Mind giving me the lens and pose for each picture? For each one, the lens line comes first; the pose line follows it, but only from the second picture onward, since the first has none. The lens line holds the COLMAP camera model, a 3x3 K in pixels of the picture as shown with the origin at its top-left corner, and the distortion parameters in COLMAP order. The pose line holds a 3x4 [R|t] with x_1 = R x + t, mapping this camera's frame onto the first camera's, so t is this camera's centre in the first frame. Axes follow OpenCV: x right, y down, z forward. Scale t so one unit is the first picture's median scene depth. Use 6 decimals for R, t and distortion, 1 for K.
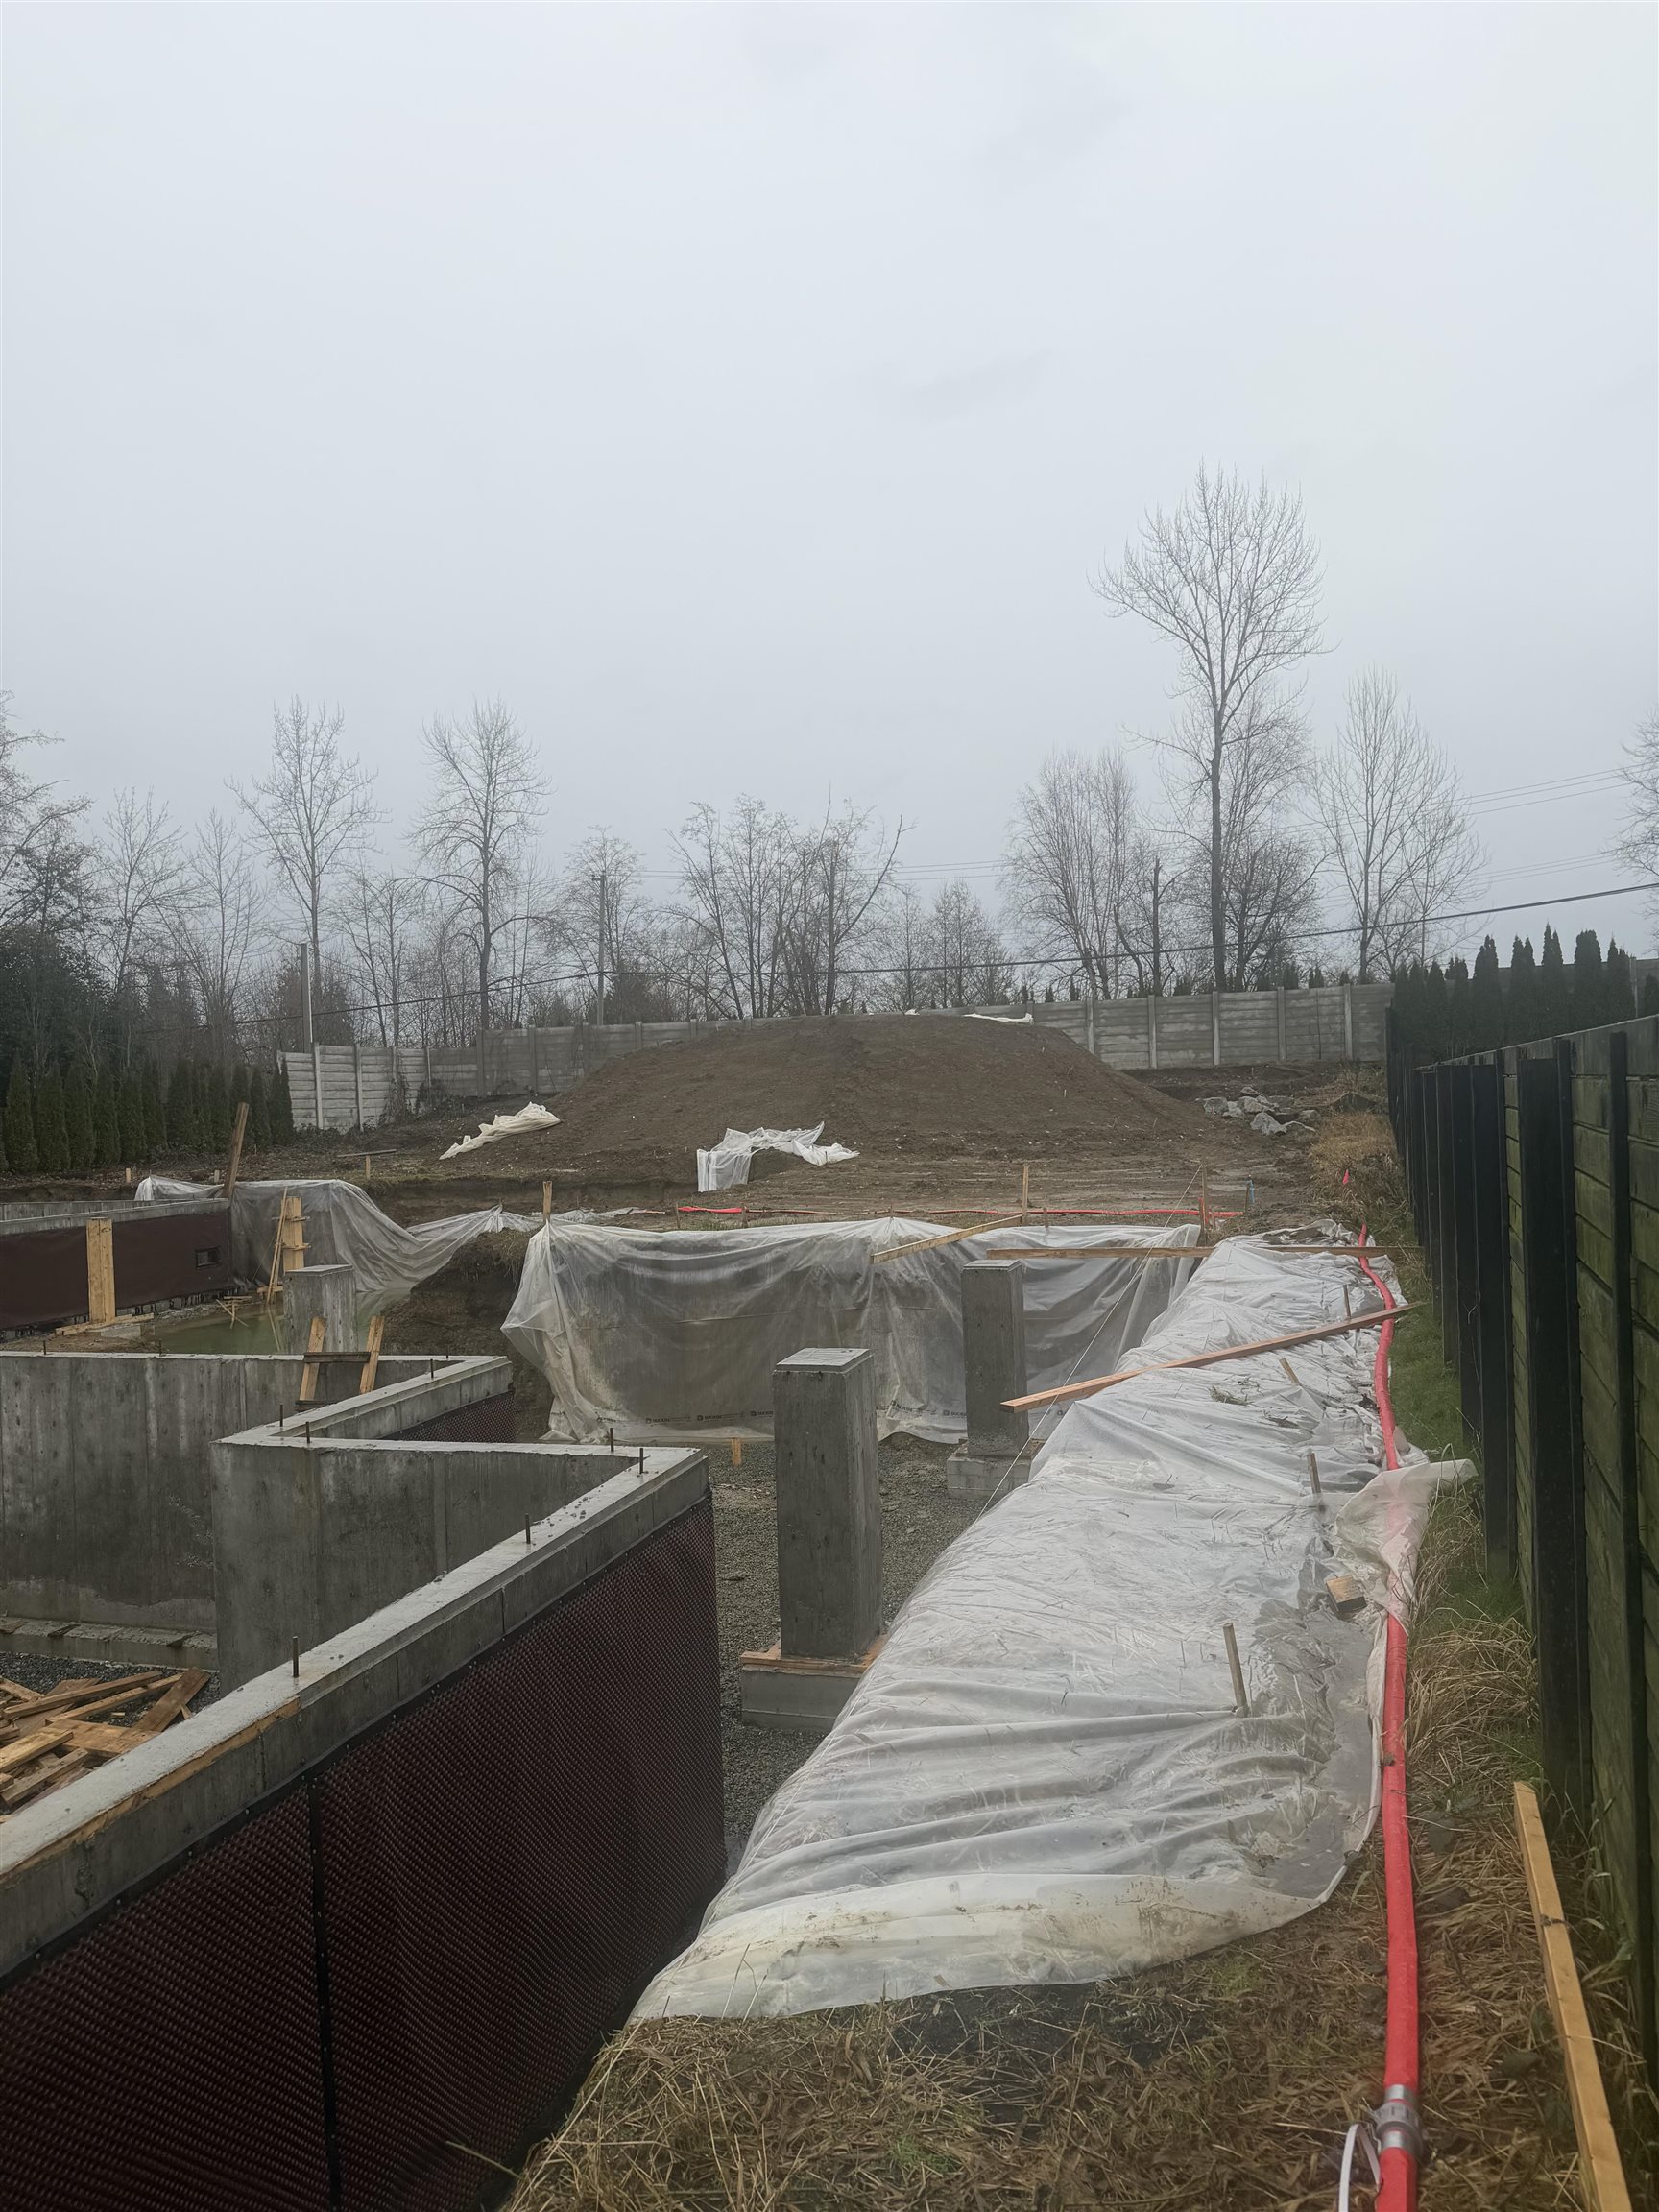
lens RADIAL K [[1526.6, 0, 827.3], [0, 1526.6, 1114.2], [0, 0, 1]] dist [0.174012, -0.334178]
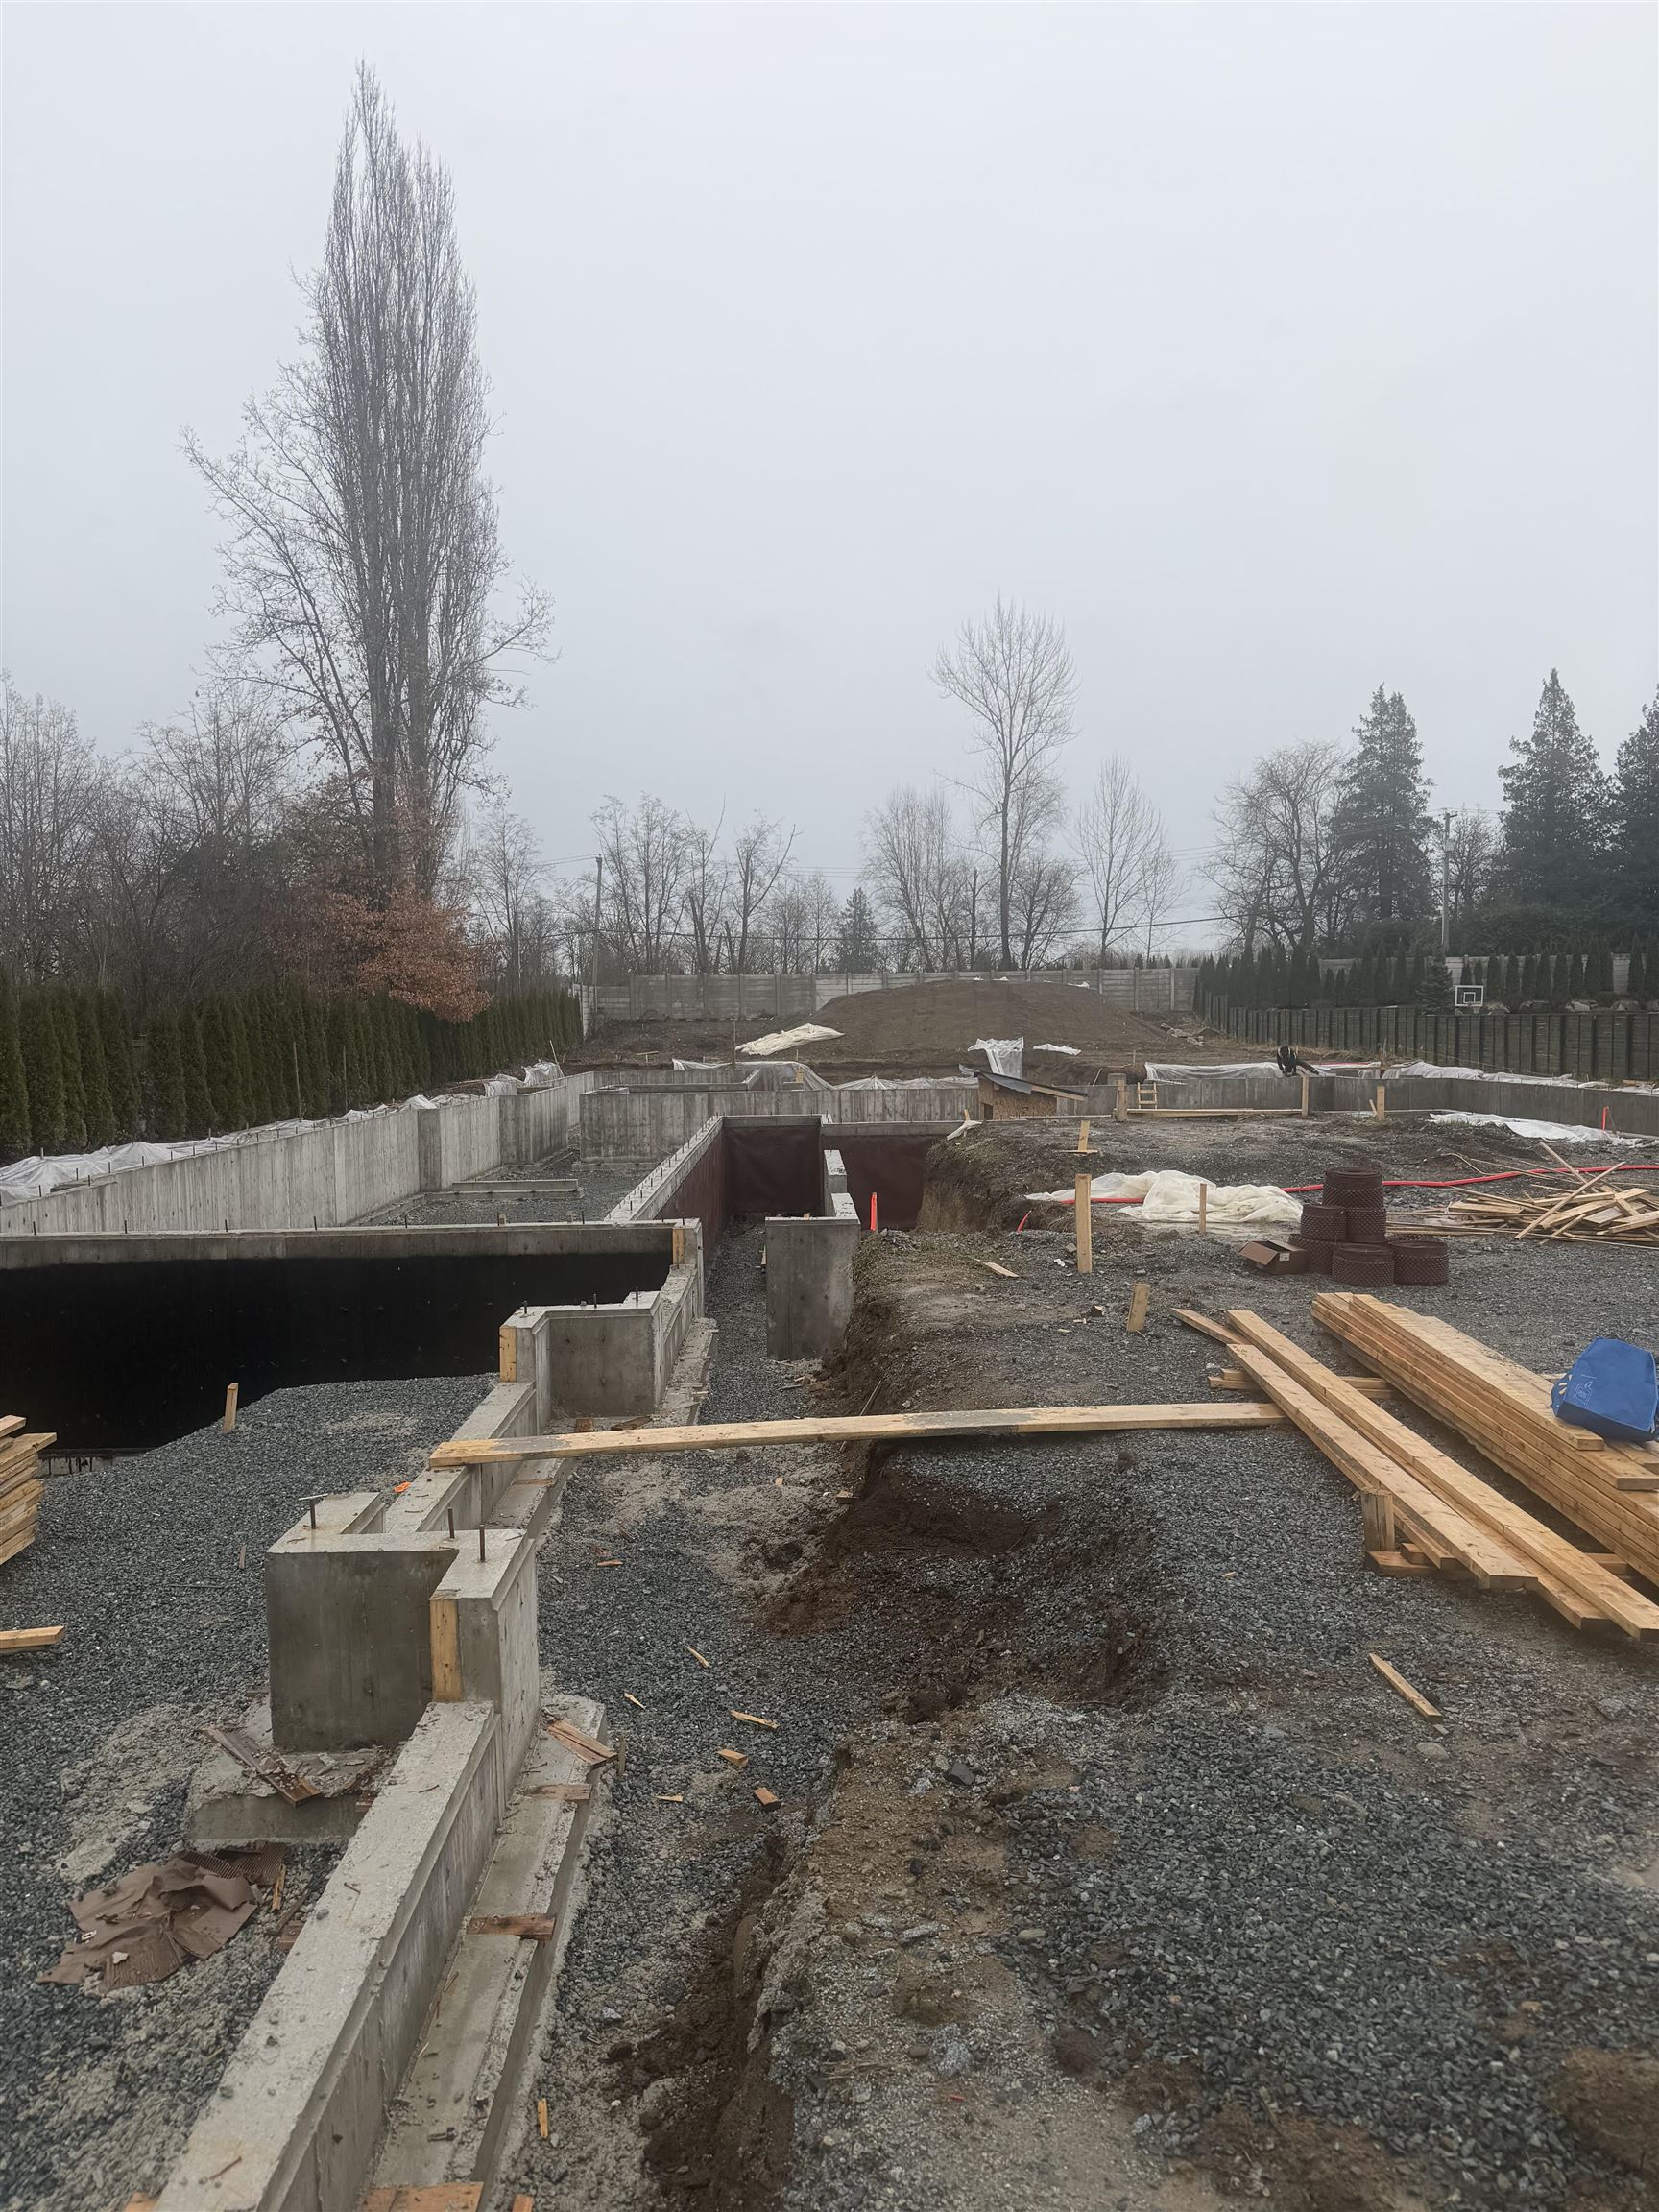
lens RADIAL K [[1530.3, 0, 837.6], [0, 1530.3, 1121.4], [0, 0, 1]] dist [0.136245, -0.242296]
pose [[0.945723, 0.001034, 0.324973, -0.578056], [-0.015034, 0.999063, 0.040573, 0.025842], [-0.324626, -0.043256, 0.944853, -0.526179]]
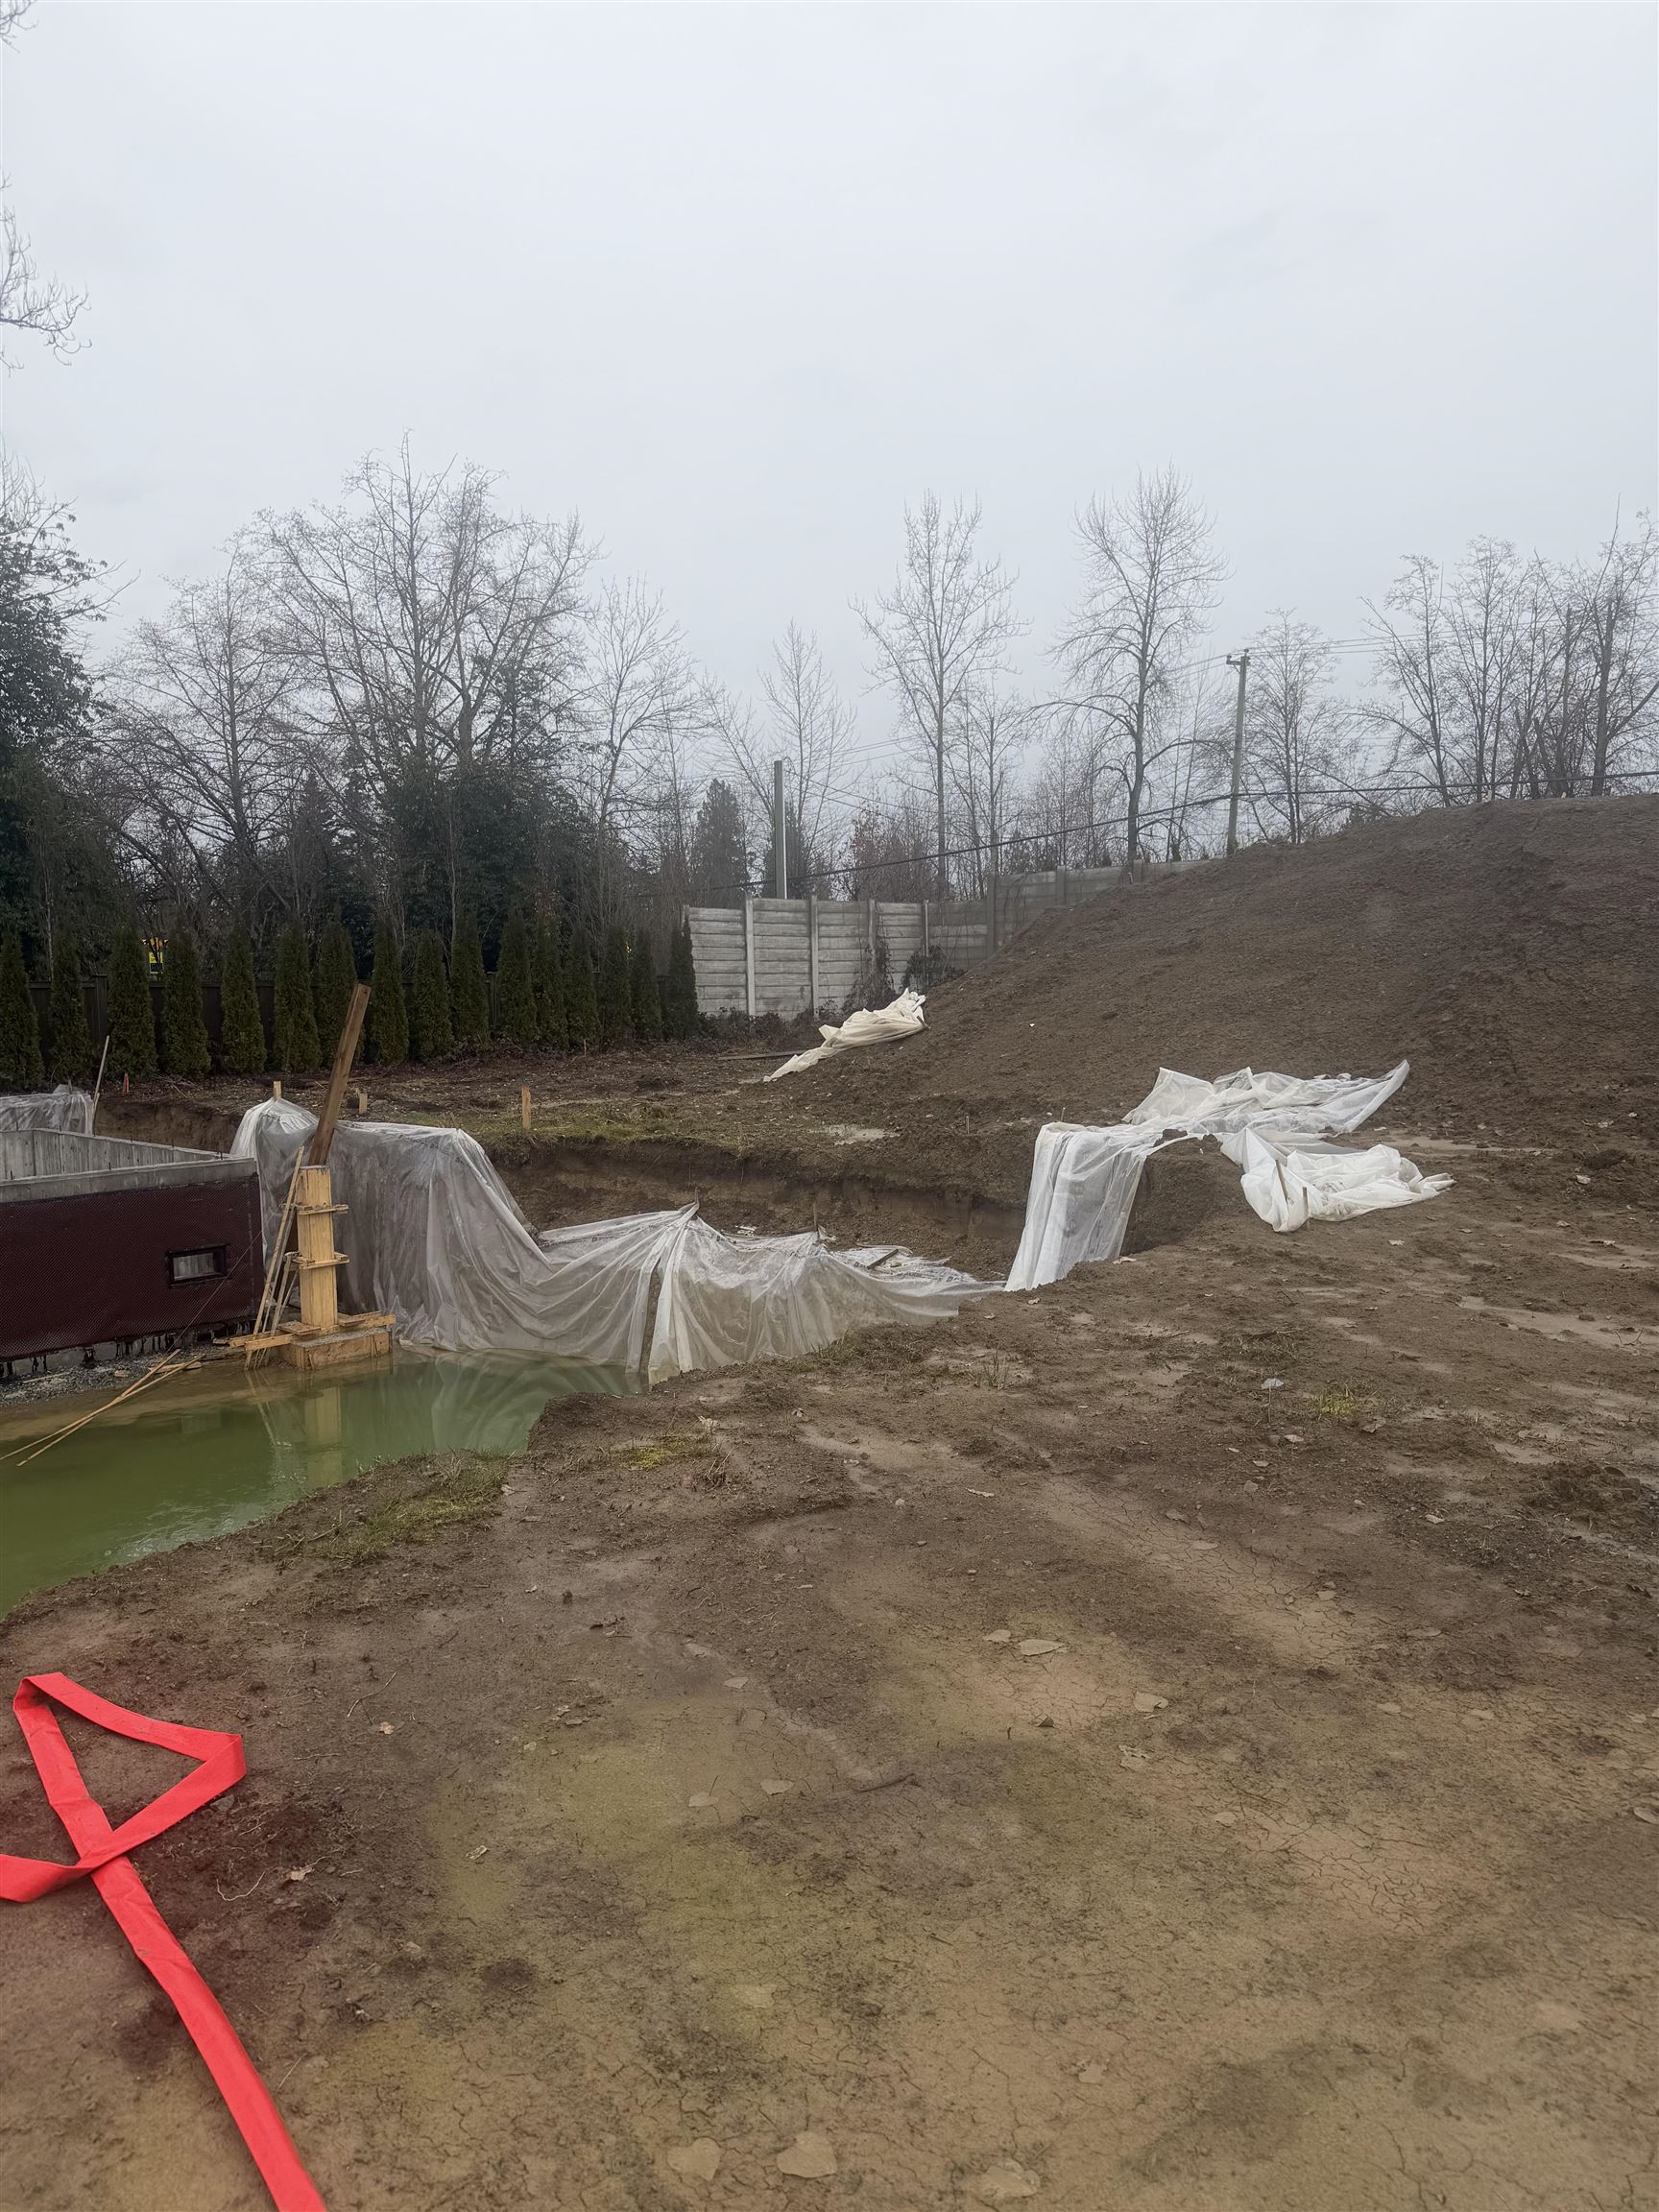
lens RADIAL K [[1526.6, 0, 827.3], [0, 1526.6, 1114.2], [0, 0, 1]] dist [0.174012, -0.334178]
pose [[0.889763, 0.057907, -0.452735, 0.031157], [-0.018144, 0.995623, 0.091687, -0.010321], [0.456063, -0.073365, 0.886919, 0.381938]]
